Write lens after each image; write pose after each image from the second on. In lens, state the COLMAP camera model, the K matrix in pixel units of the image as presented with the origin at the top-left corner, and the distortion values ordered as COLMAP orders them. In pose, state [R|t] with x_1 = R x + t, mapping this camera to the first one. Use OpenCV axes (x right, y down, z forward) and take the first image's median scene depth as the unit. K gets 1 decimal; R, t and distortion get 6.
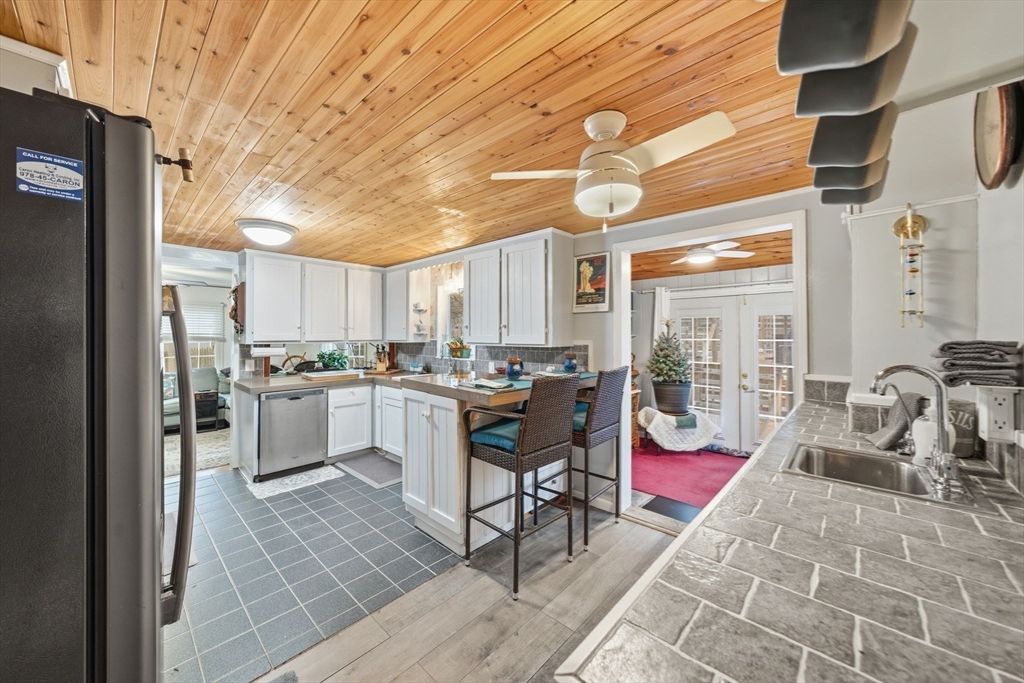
lens RADIAL K [[371.4, 0, 516.8], [0, 371.4, 342.9], [0, 0, 1]] dist [-0.021841, 0.000012]
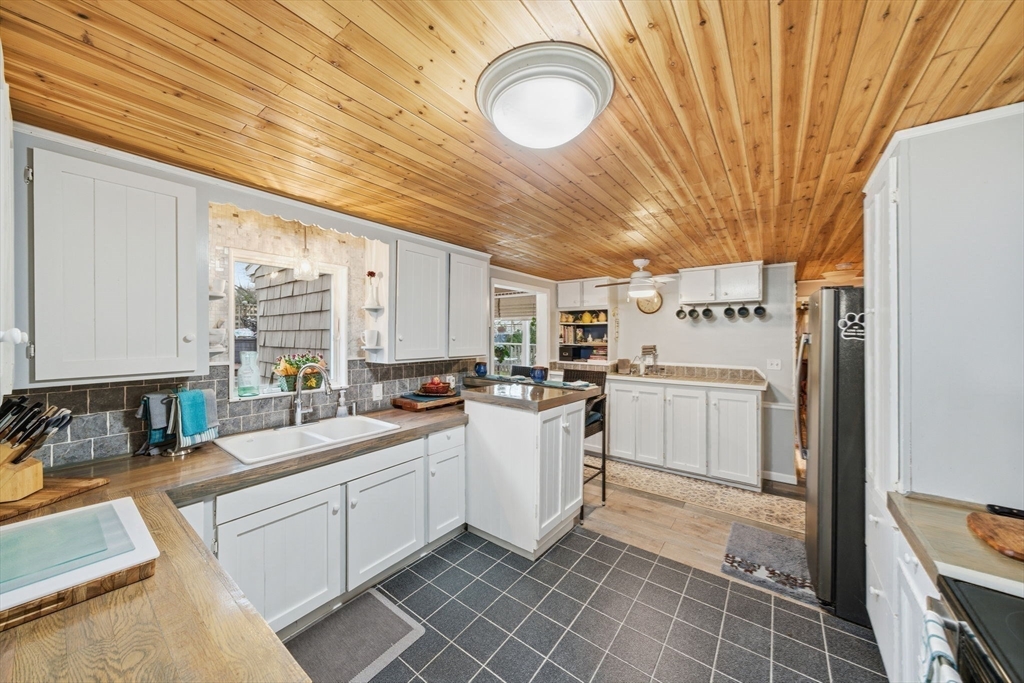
lens RADIAL K [[357.5, 0, 512.0], [0, 357.5, 341.5], [0, 0, 1]] dist [0.012329, 0.000085]
pose [[-0.100269, -0.014163, 0.994860, -0.940060], [0.018313, 0.999703, 0.016077, -0.048501], [-0.994792, 0.019831, -0.099980, 0.931237]]
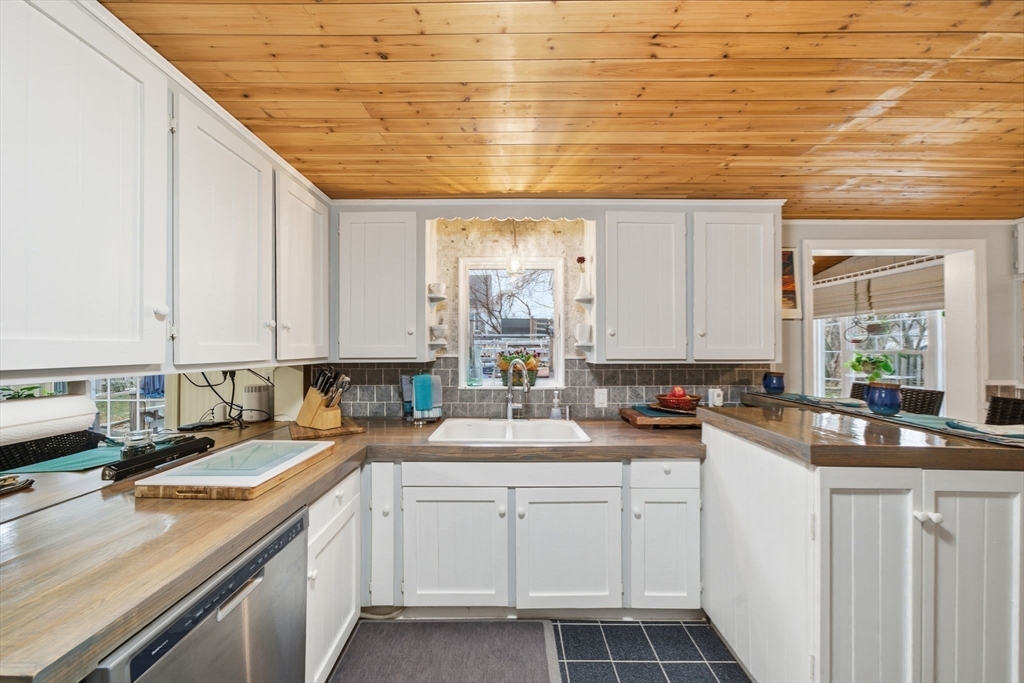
lens RADIAL K [[363.0, 0, 510.1], [0, 363.0, 349.4], [0, 0, 1]] dist [-0.002018, -0.000040]
pose [[0.732893, 0.000259, 0.680344, -0.706233], [0.015241, 0.999743, -0.016799, -0.010480], [-0.680173, 0.022681, 0.732701, 0.751459]]
